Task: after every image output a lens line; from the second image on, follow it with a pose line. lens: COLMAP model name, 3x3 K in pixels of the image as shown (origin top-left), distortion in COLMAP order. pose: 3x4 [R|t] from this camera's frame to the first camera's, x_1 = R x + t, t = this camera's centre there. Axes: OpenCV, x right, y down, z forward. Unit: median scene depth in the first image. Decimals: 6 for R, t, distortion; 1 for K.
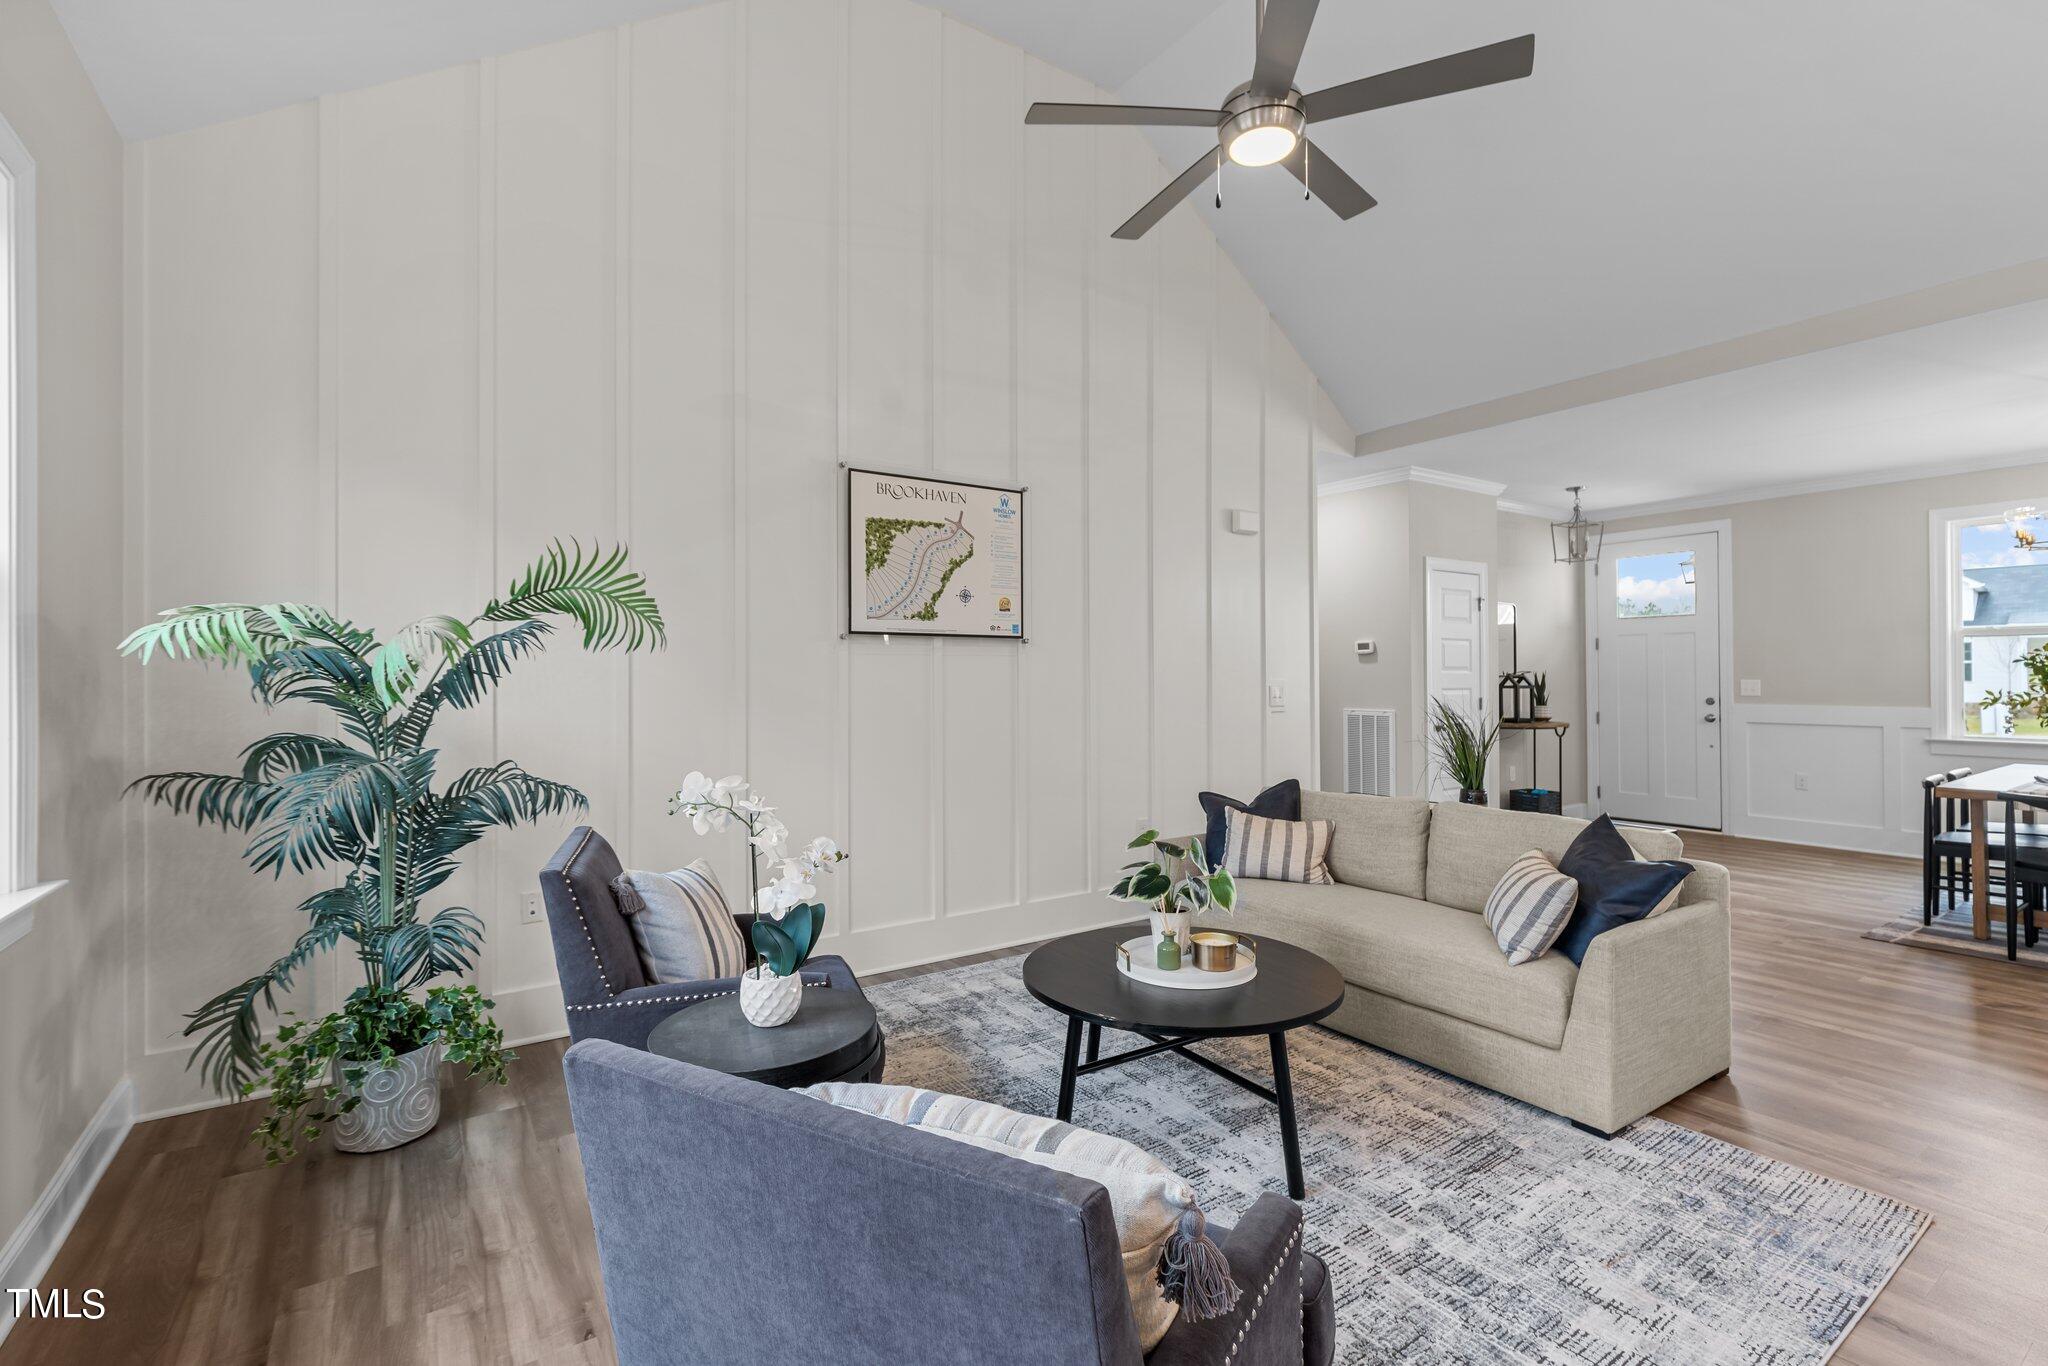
lens RADIAL K [[924.0, 0, 1024.9], [0, 924.0, 673.2], [0, 0, 1]] dist [-0.000611, 0.000363]
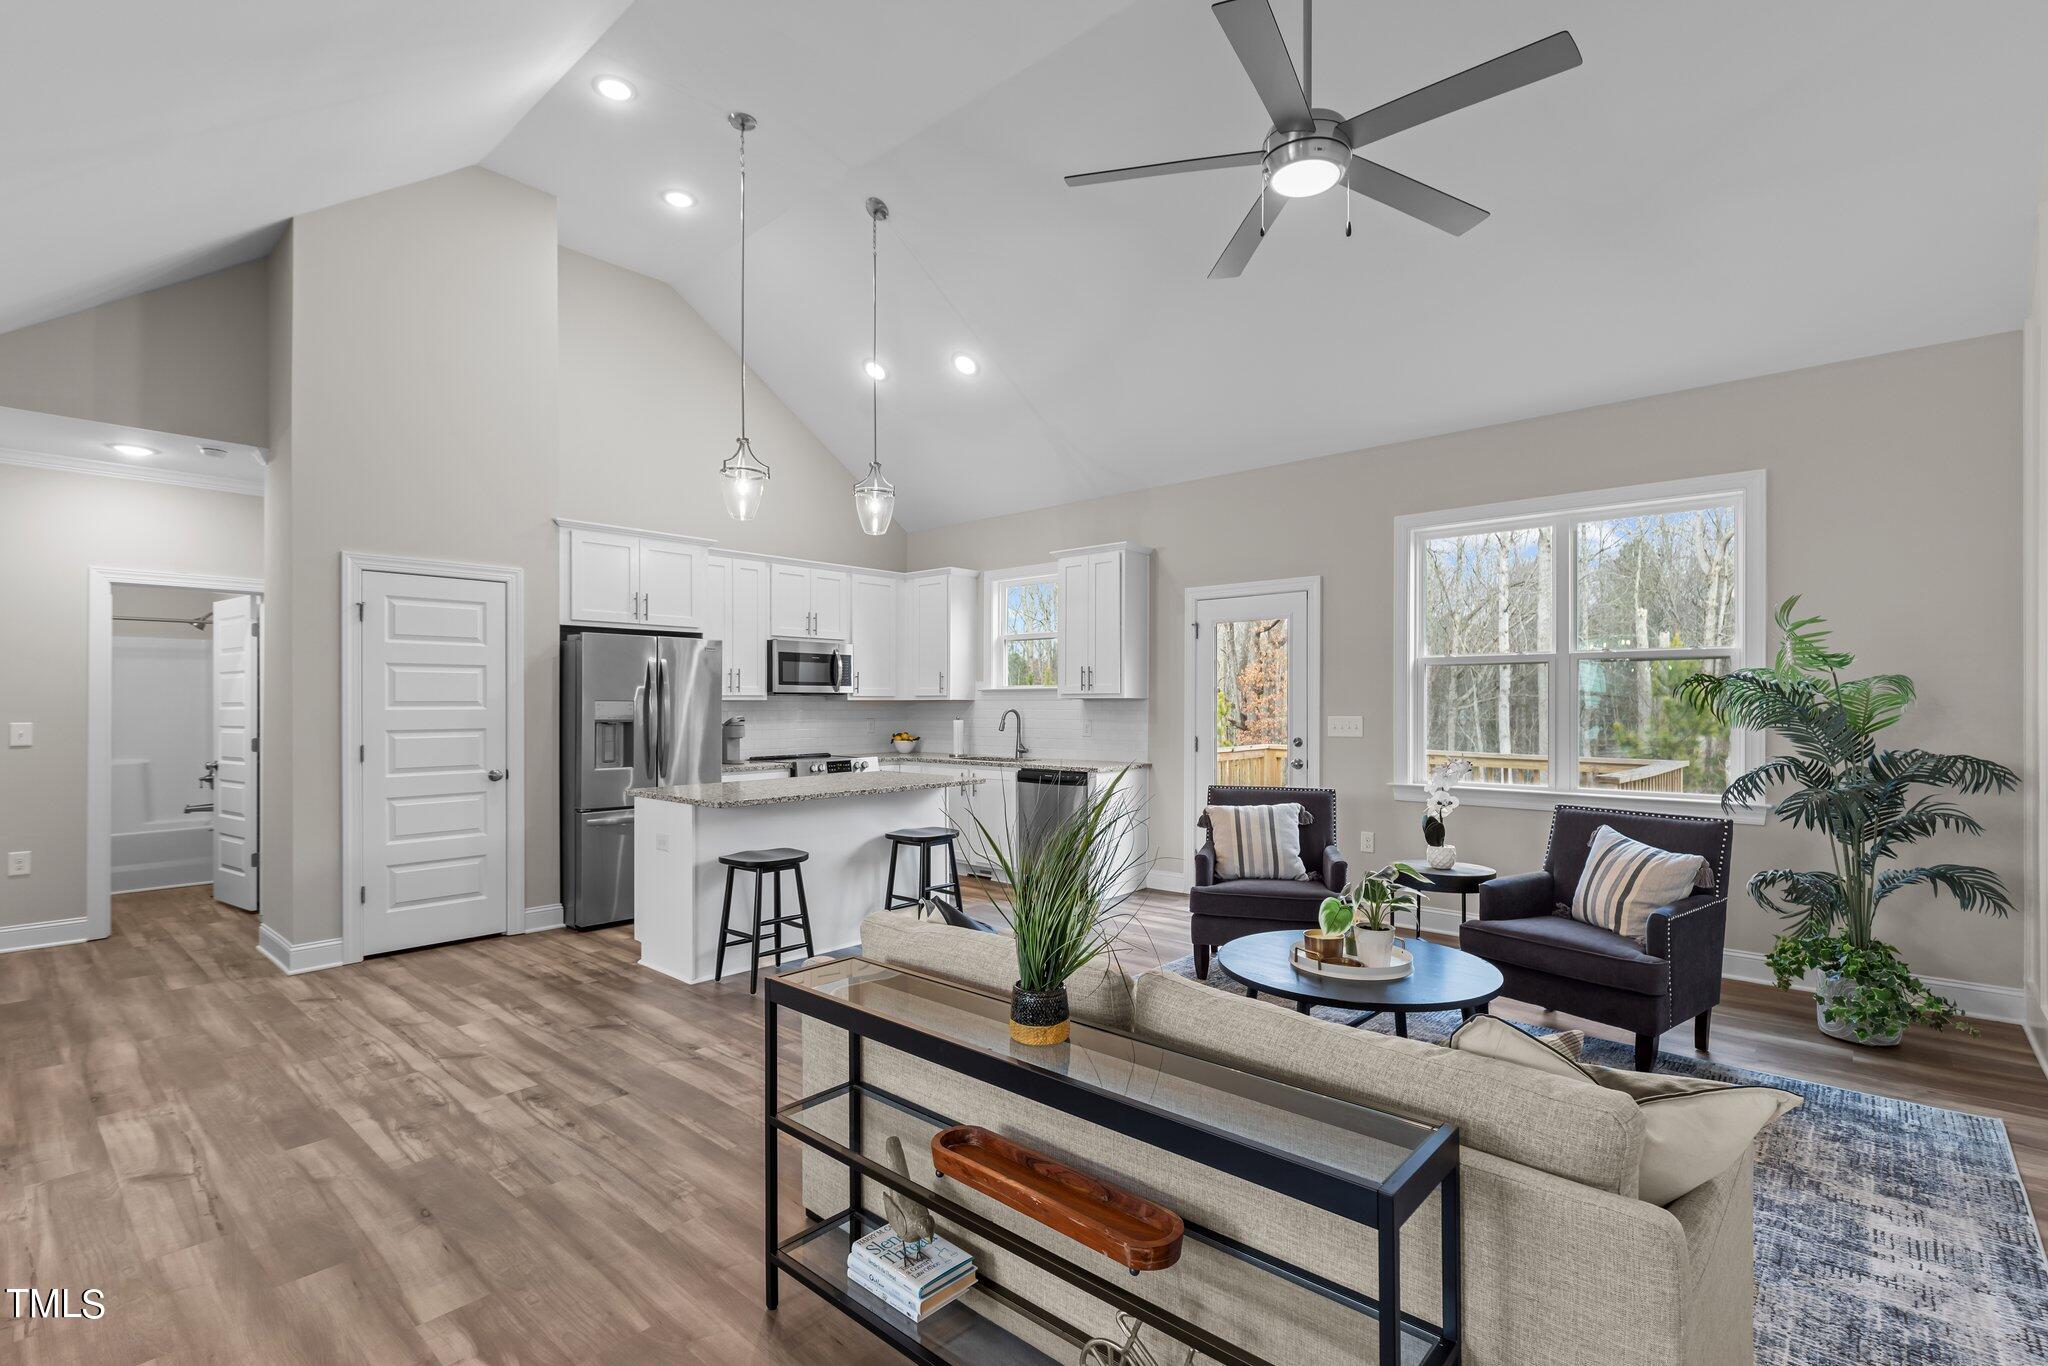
lens RADIAL K [[921.1, 0, 1005.9], [0, 921.1, 702.8], [0, 0, 1]] dist [0.000412, 0.000420]
pose [[-0.971007, 0.004398, -0.239011, 0.583506], [0.006247, 0.999956, -0.006979, -0.001943], [0.238969, -0.008270, -0.970992, 1.346649]]
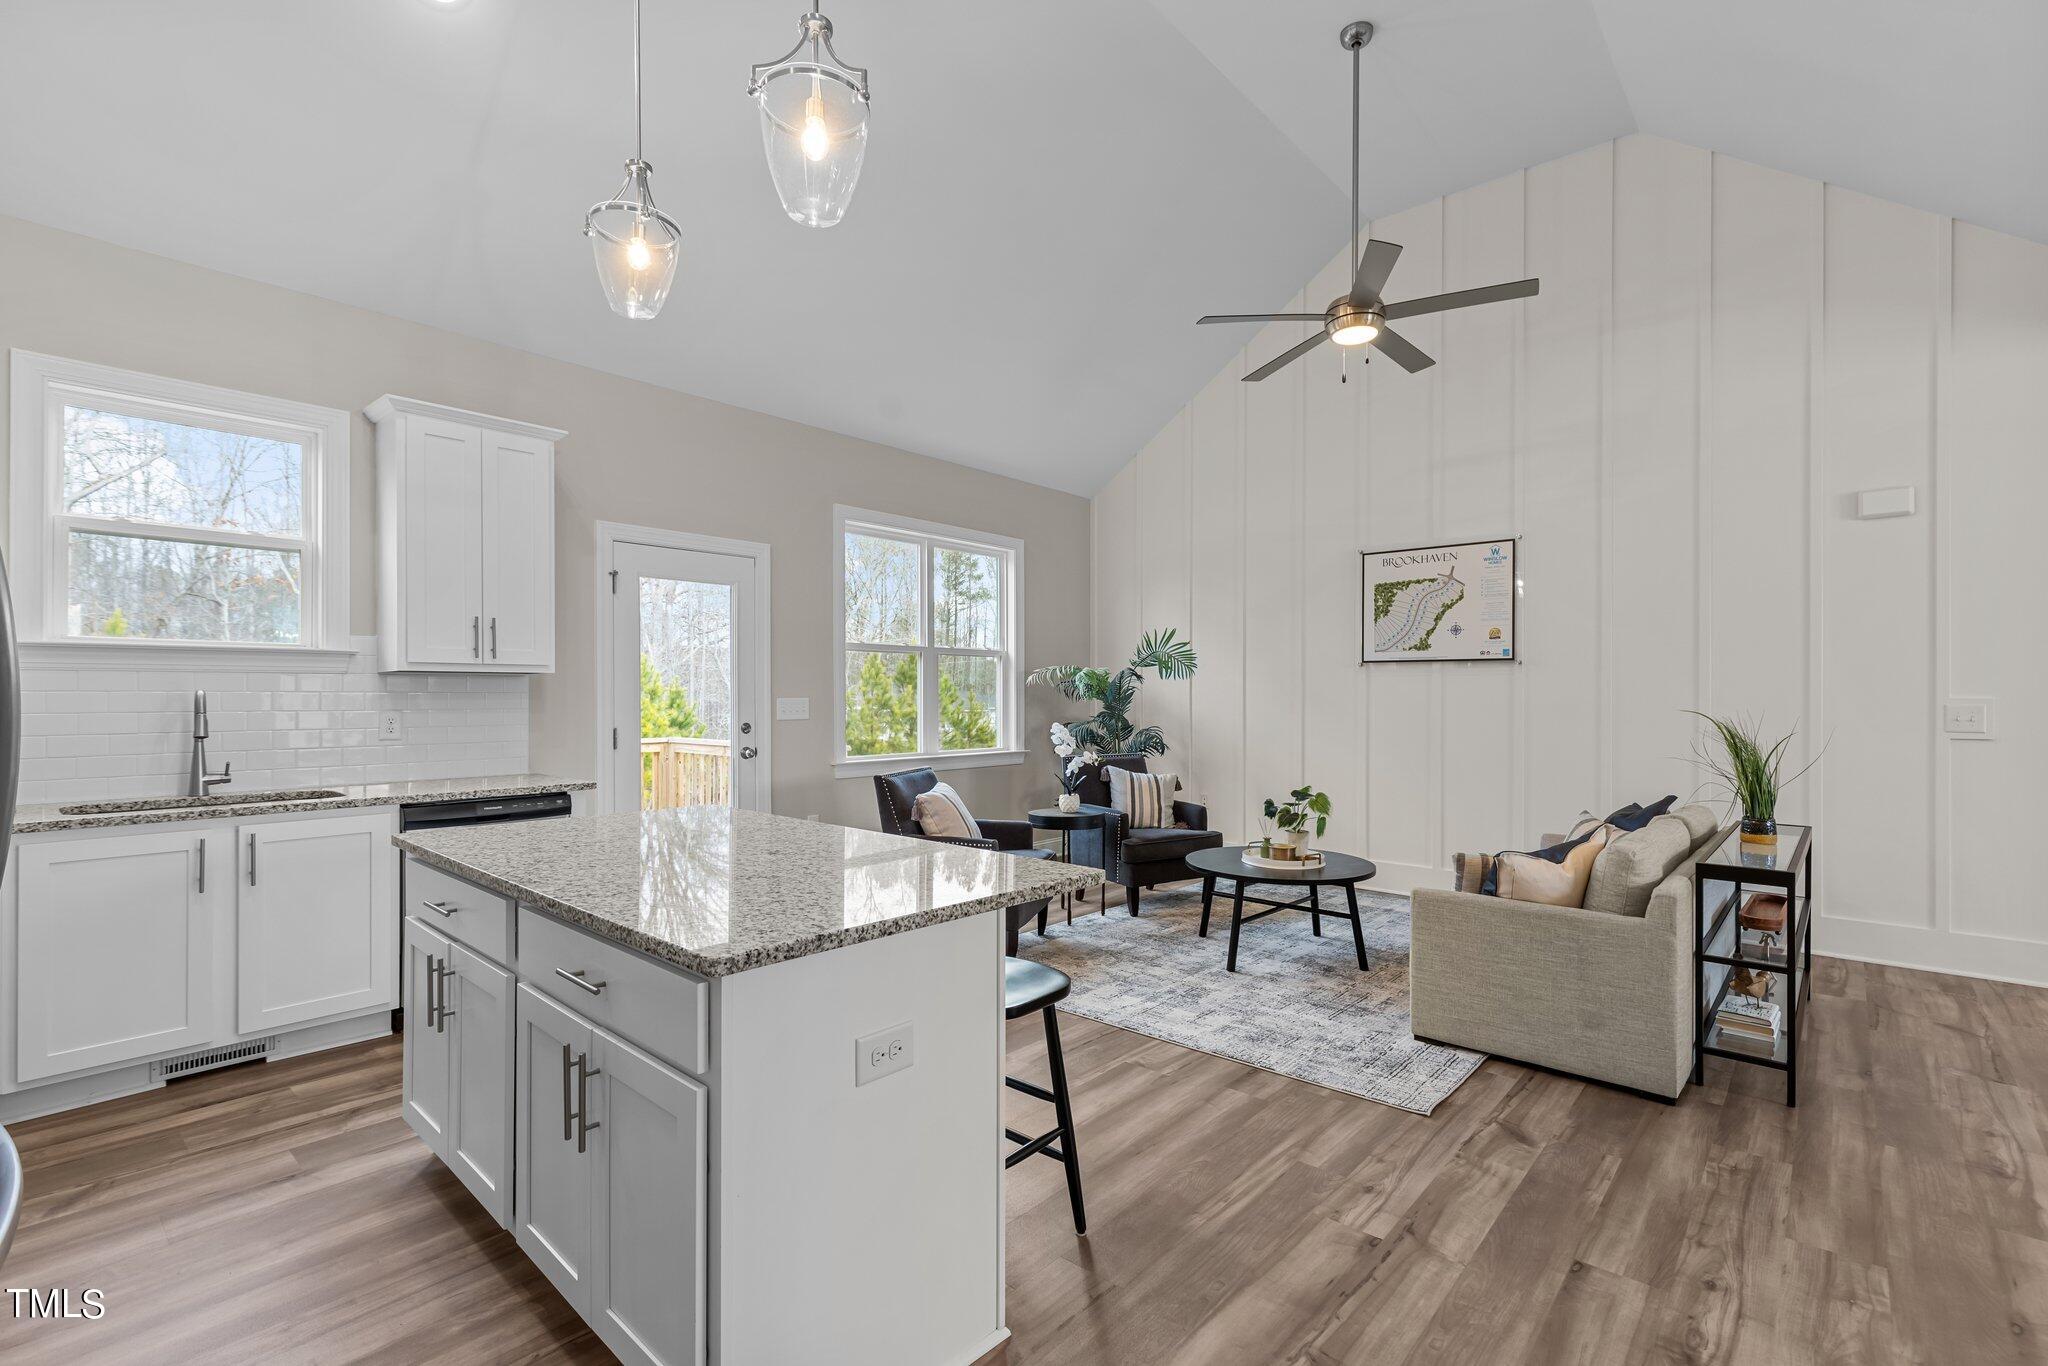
lens RADIAL K [[921.1, 0, 1005.9], [0, 921.1, 702.8], [0, 0, 1]] dist [0.000412, 0.000420]
pose [[0.230480, 0.014154, -0.972974, 1.135496], [0.001737, 0.999887, 0.014957, -0.000526], [0.973076, -0.005138, 0.230429, 0.077736]]
